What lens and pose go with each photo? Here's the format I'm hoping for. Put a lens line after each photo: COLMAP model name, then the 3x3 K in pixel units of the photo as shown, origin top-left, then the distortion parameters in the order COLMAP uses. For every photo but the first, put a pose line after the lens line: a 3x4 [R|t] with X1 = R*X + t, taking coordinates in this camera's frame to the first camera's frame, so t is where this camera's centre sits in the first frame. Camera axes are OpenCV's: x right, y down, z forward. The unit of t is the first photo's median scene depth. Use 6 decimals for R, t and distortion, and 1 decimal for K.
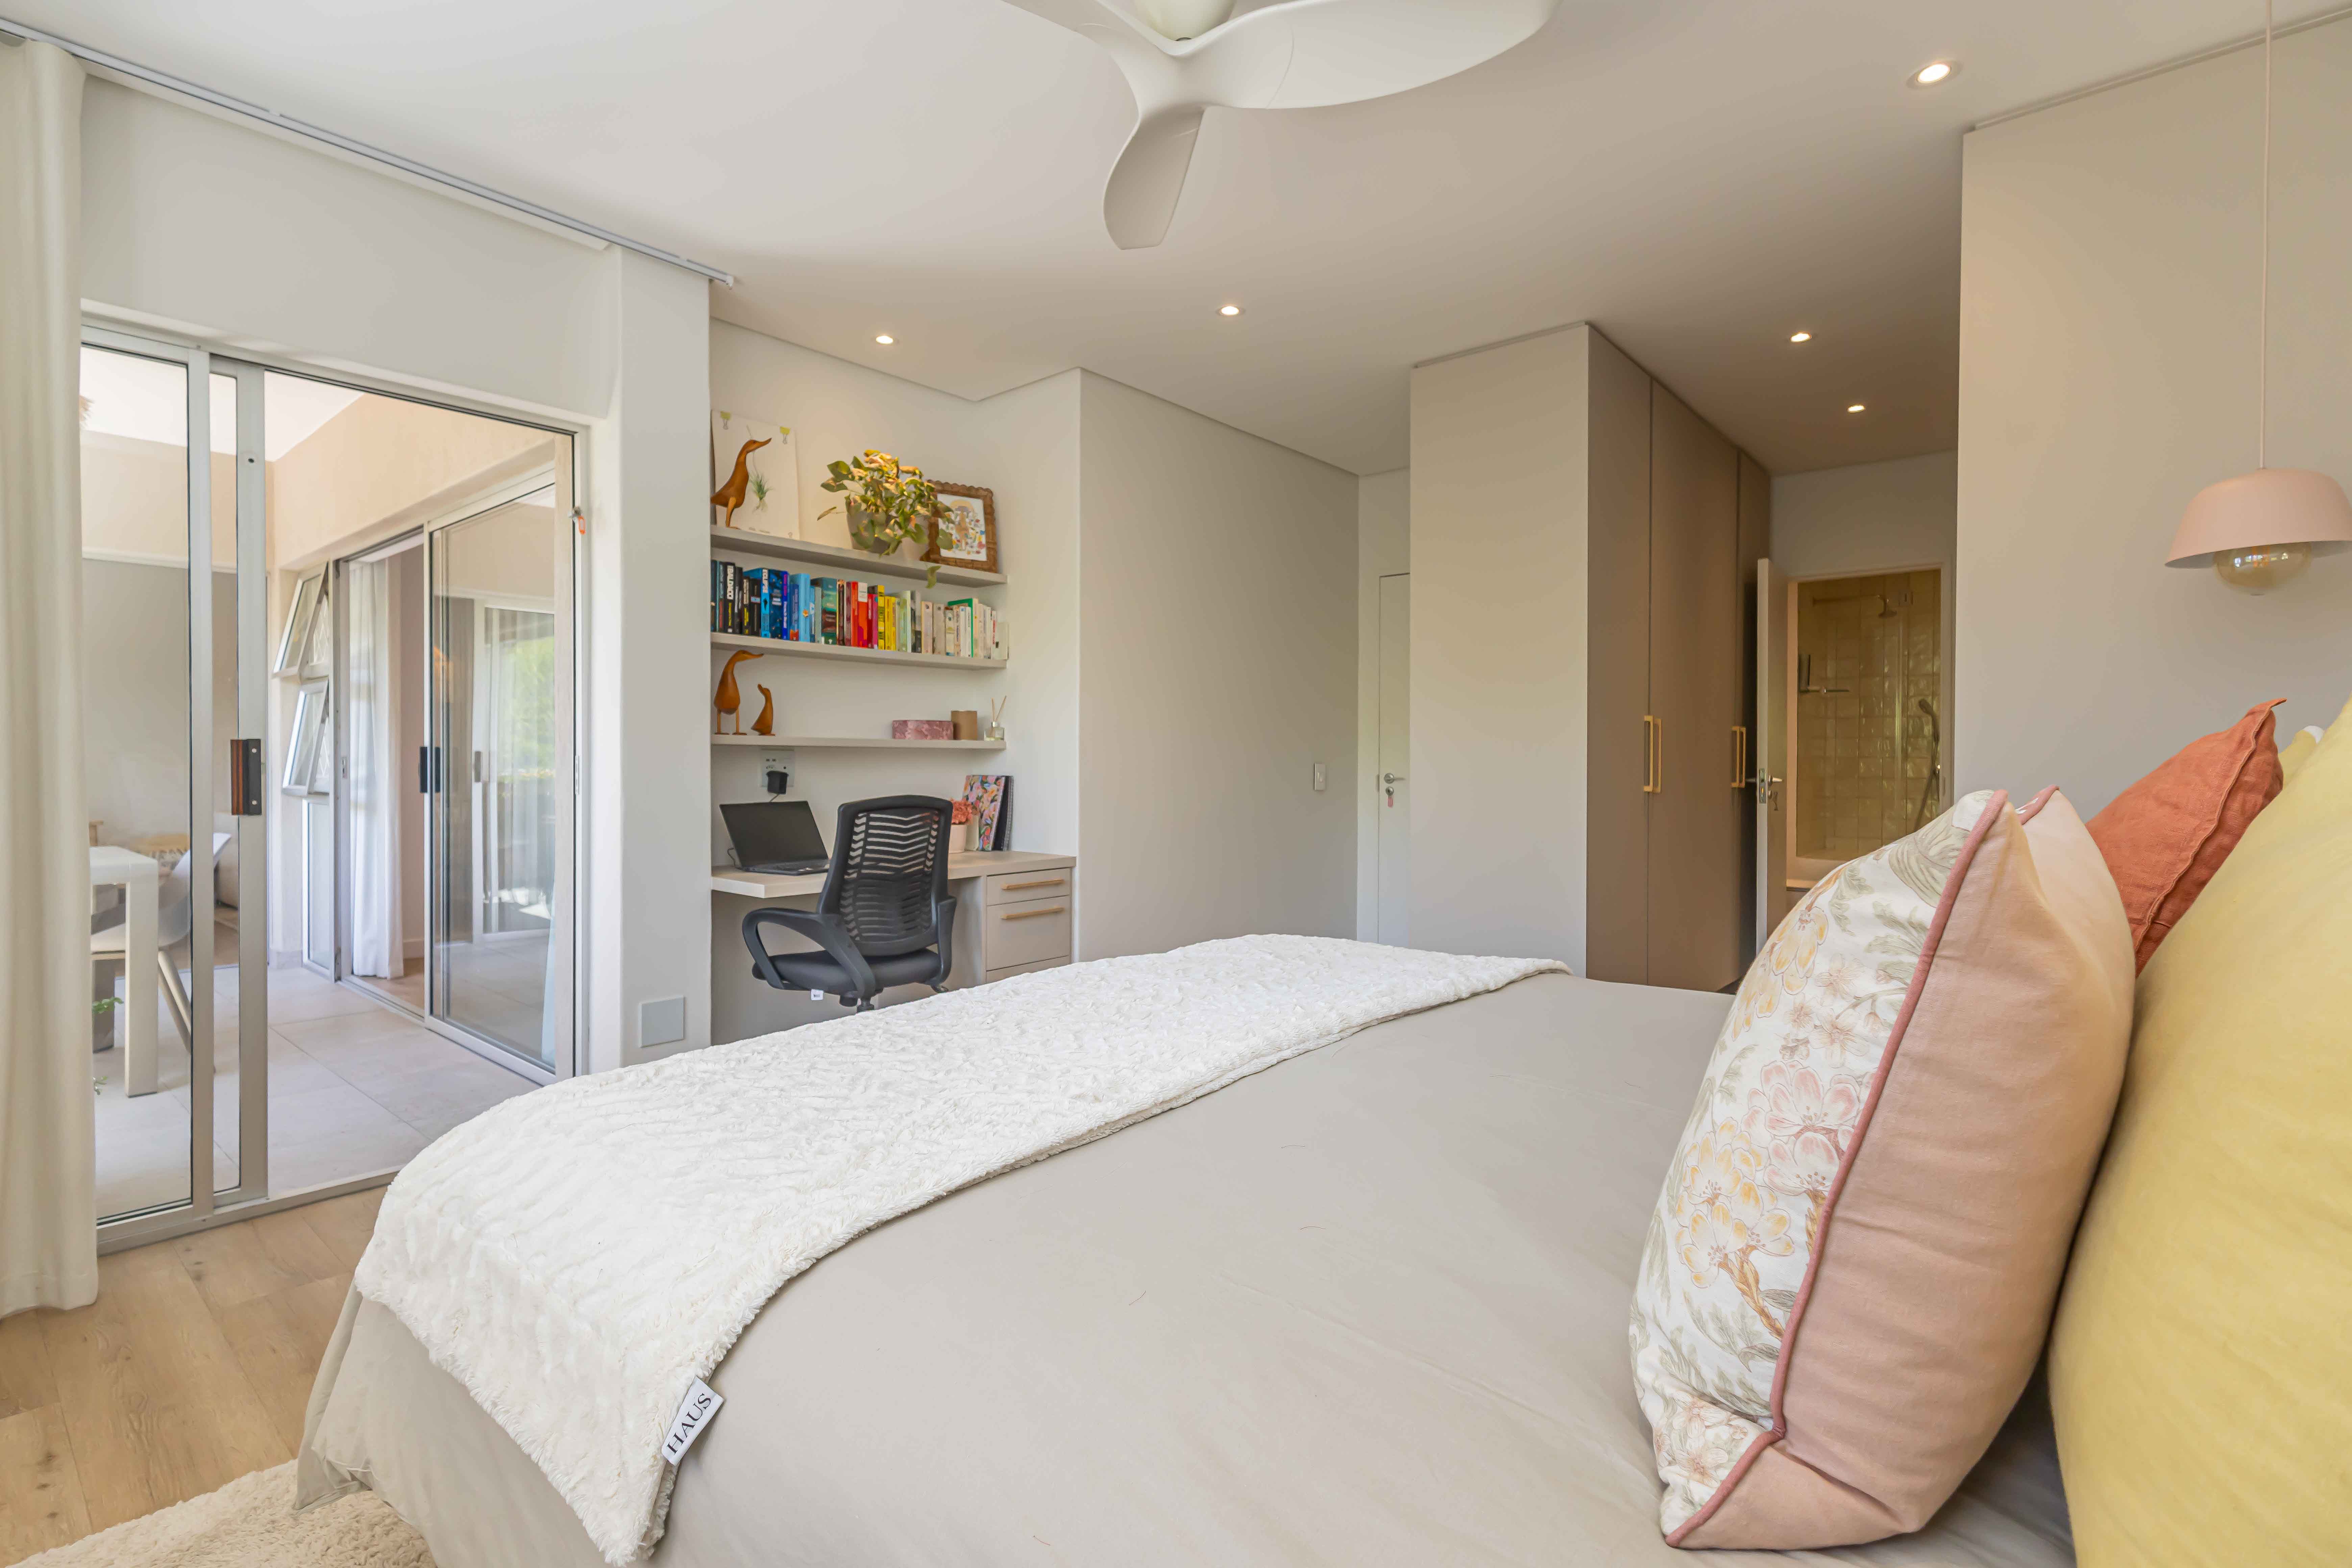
lens RADIAL K [[1096.1, 0, 1176.2], [0, 1096.1, 785.6], [0, 0, 1]] dist [0.005620, 0.001699]
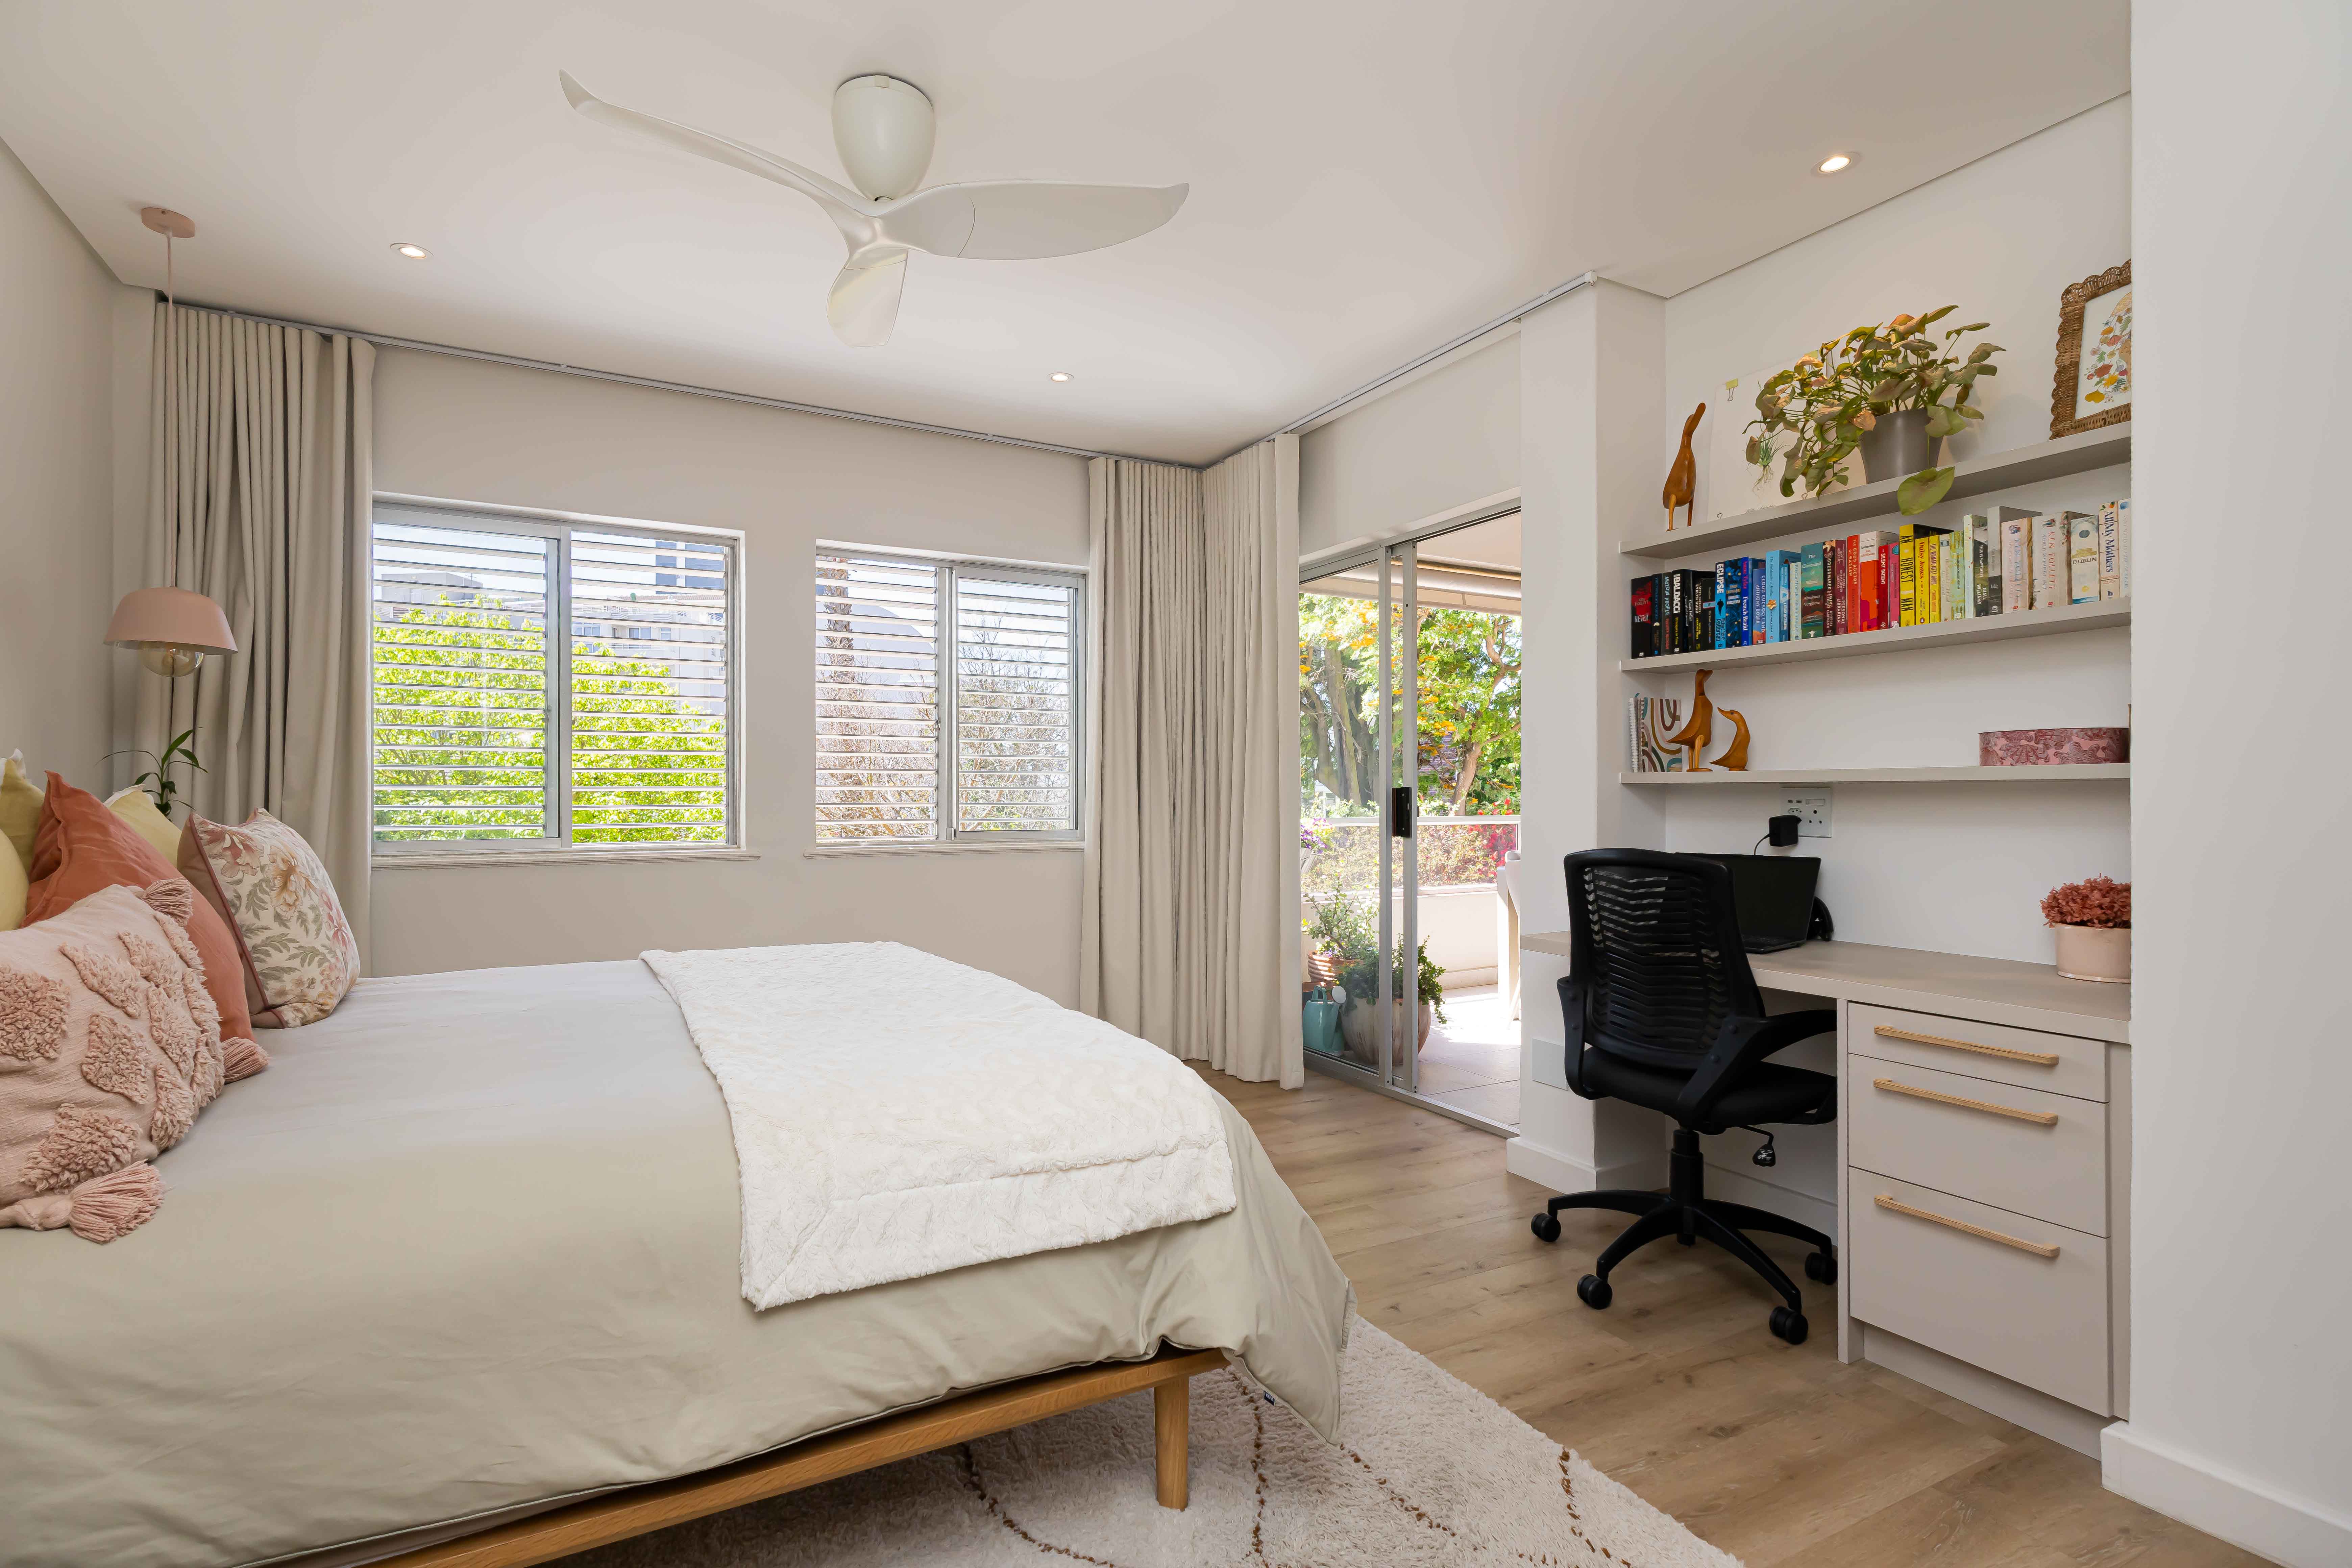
lens RADIAL K [[1096.1, 0, 1170.9], [0, 1096.1, 805.3], [0, 0, 1]] dist [0.005620, 0.001699]
pose [[-0.340497, 0.003017, -0.940241, 0.483966], [-0.021602, 0.999706, 0.011031, -0.019293], [0.939997, 0.024067, -0.340332, 0.841862]]
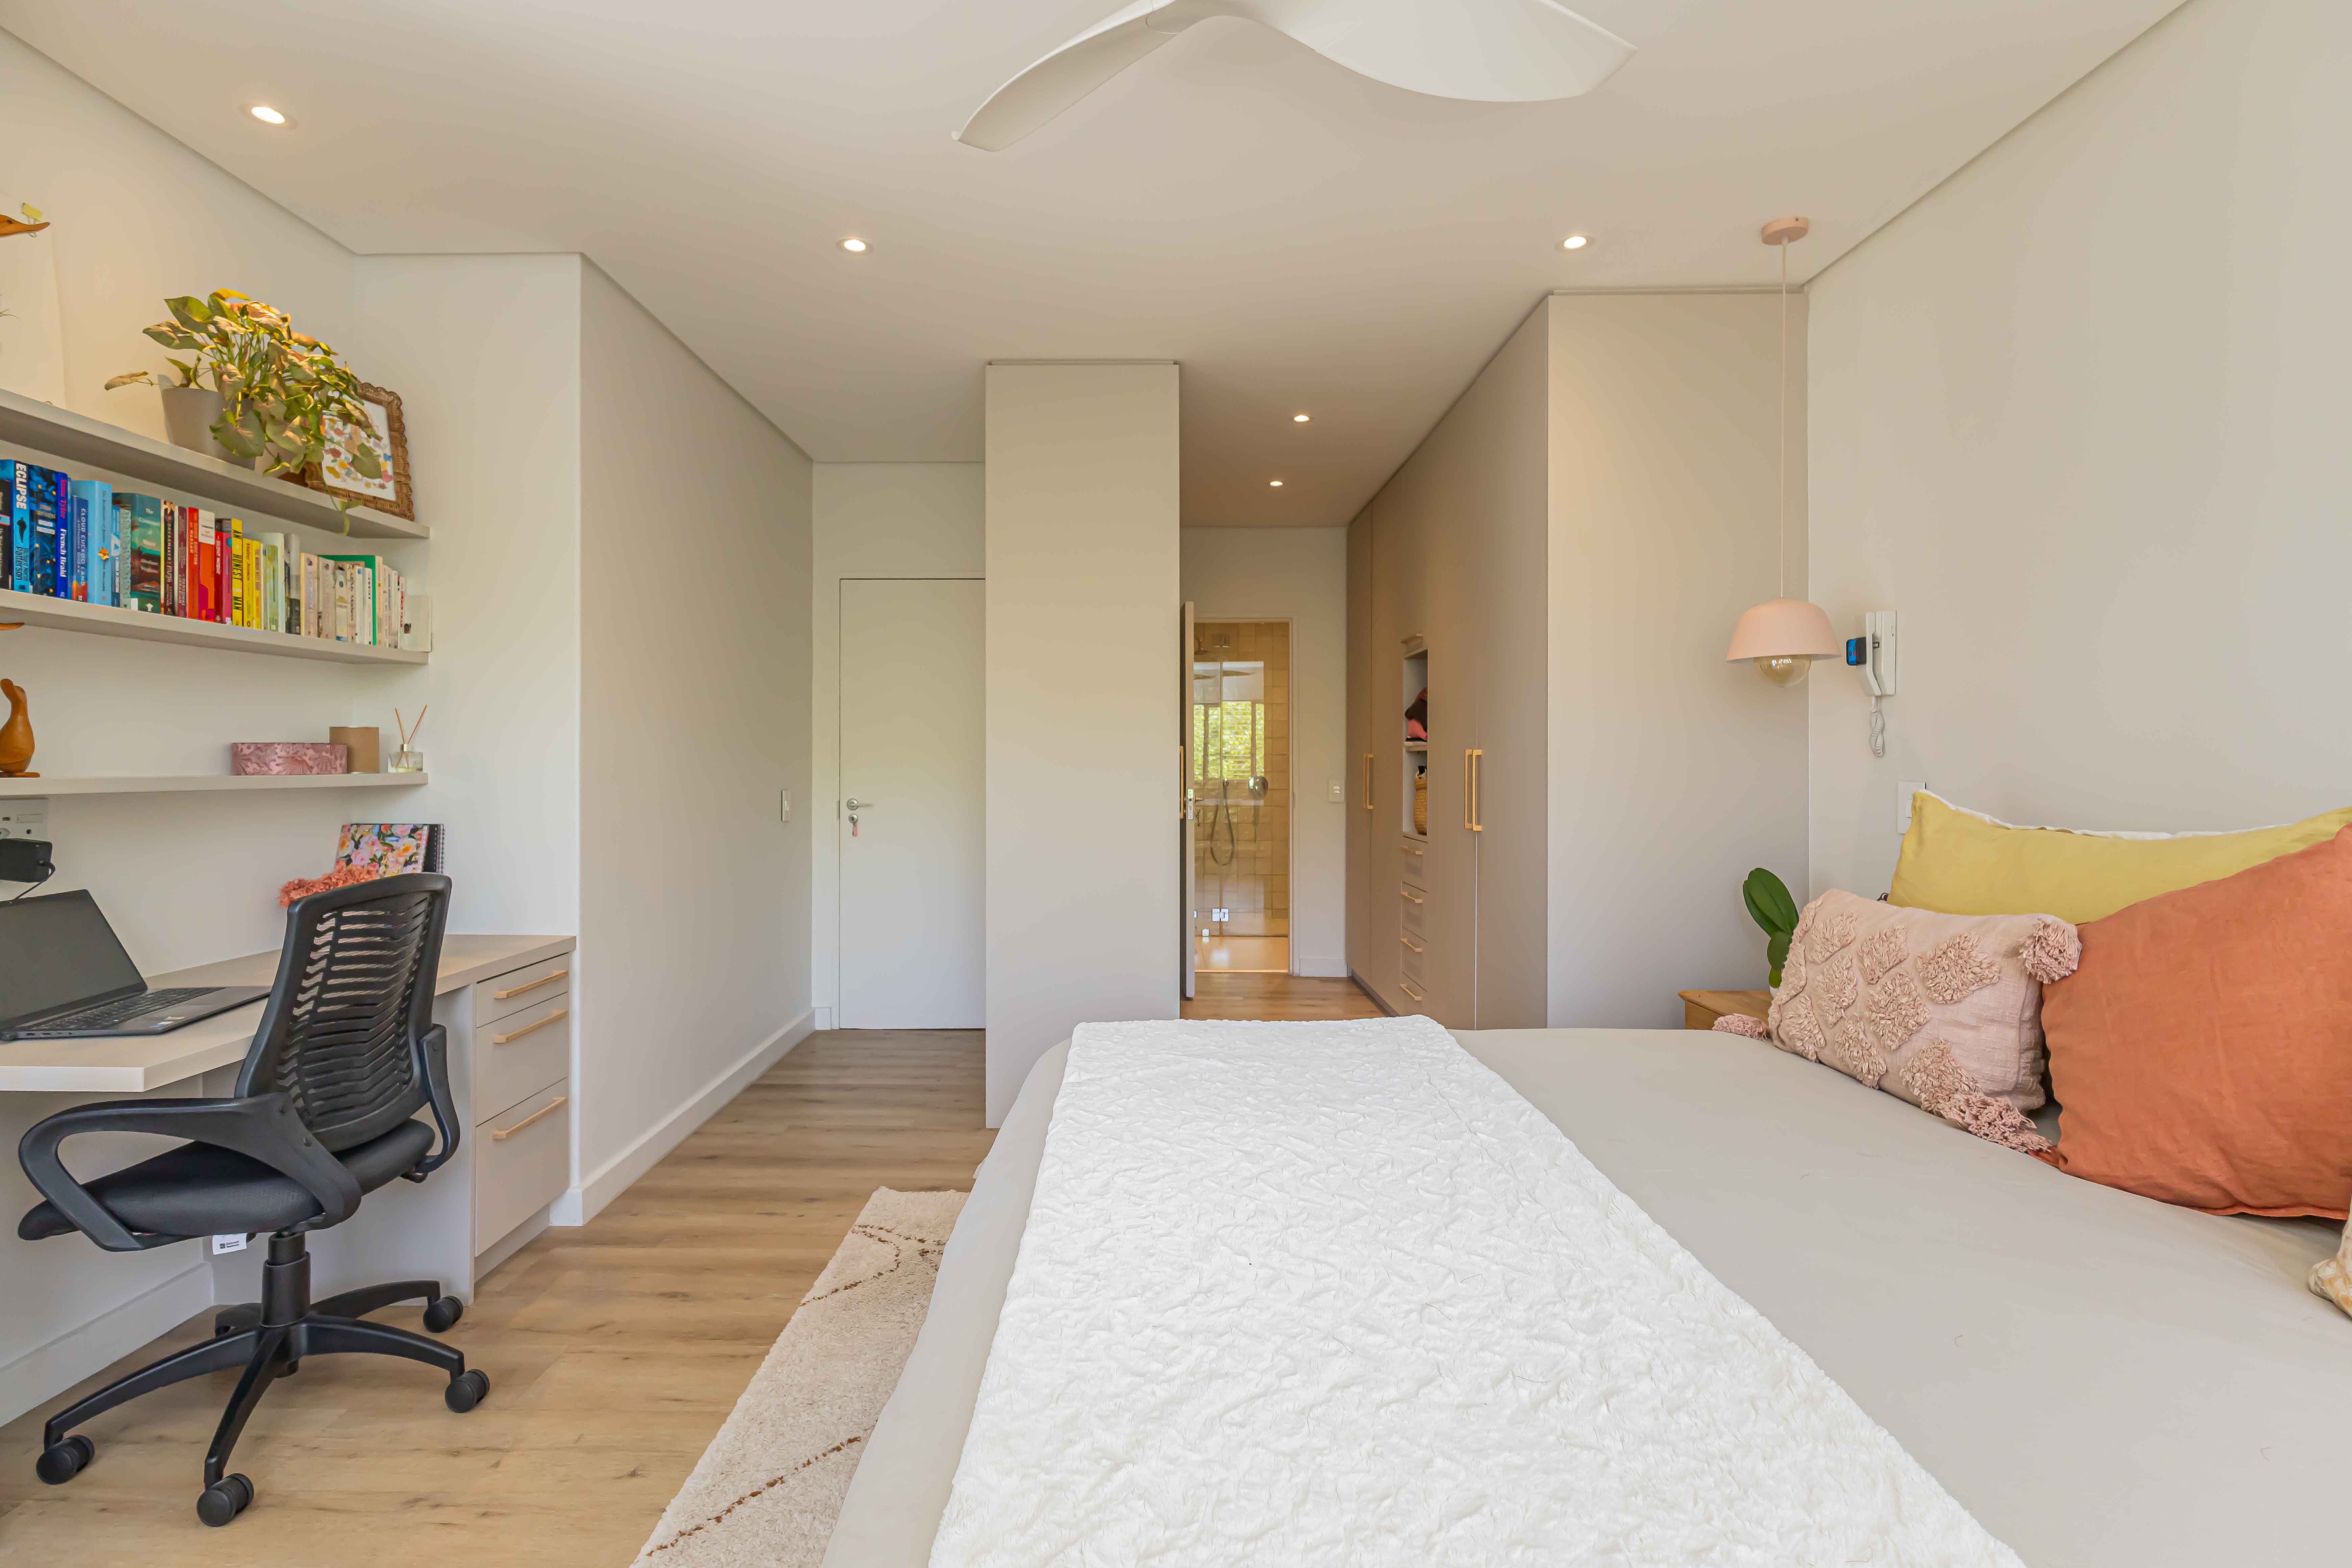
lens RADIAL K [[1096.1, 0, 1147.8], [0, 1096.1, 777.6], [0, 0, 1]] dist [0.005620, 0.001699]
pose [[0.771648, -0.009464, 0.635980, -0.275931], [0.014340, 0.999894, -0.002519, -0.033476], [-0.635888, 0.011063, 0.771702, 0.225371]]
